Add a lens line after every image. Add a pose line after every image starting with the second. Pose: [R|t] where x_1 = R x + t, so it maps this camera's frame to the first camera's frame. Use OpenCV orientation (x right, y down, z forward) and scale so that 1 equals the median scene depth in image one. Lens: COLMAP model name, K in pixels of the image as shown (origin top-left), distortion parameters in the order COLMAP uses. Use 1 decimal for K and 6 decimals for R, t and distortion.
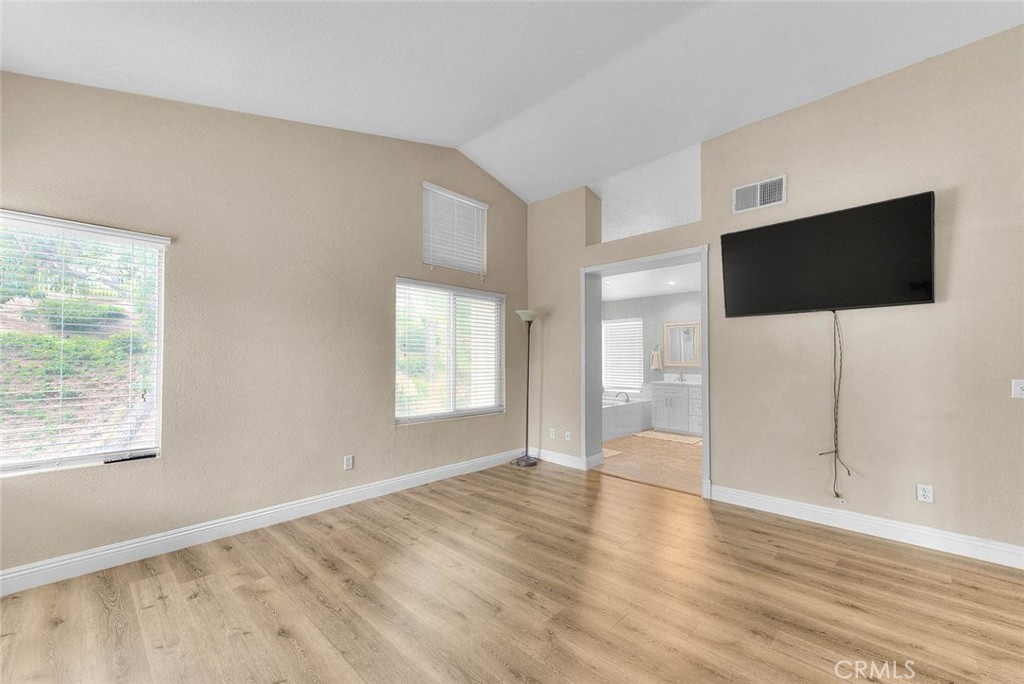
lens RADIAL K [[419.8, 0, 511.1], [0, 419.8, 350.9], [0, 0, 1]] dist [0.024056, -0.000273]
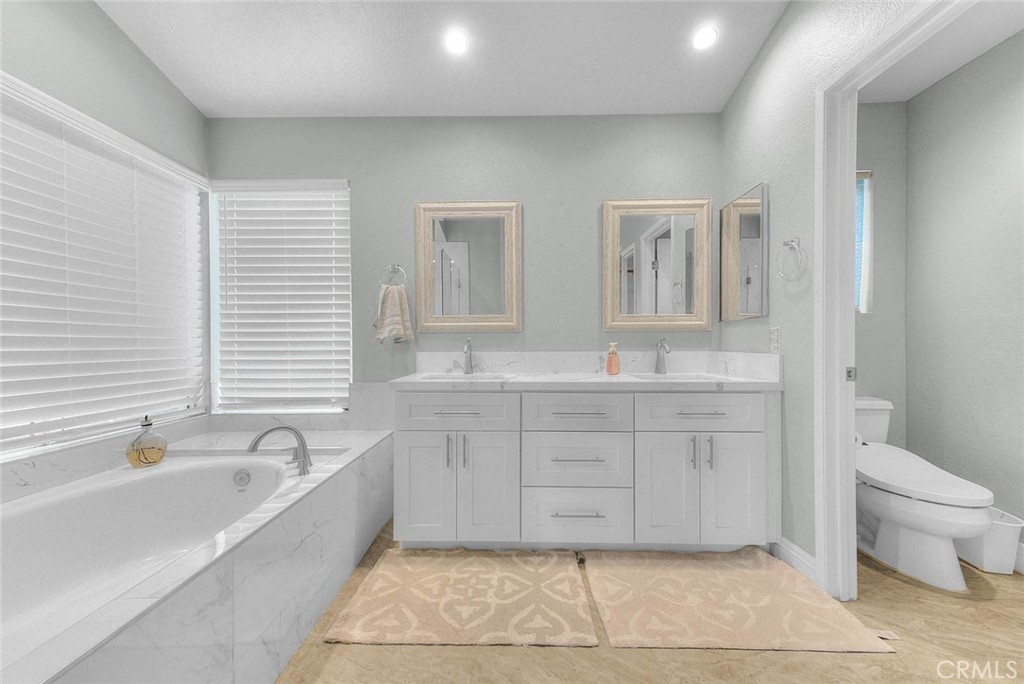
lens RADIAL K [[419.8, 0, 509.9], [0, 419.8, 343.8], [0, 0, 1]] dist [0.024056, -0.000273]
pose [[0.730693, -0.002667, 0.682701, 0.186442], [-0.016898, 0.999615, 0.021991, 0.039330], [-0.682497, -0.027604, 0.730367, 0.702454]]
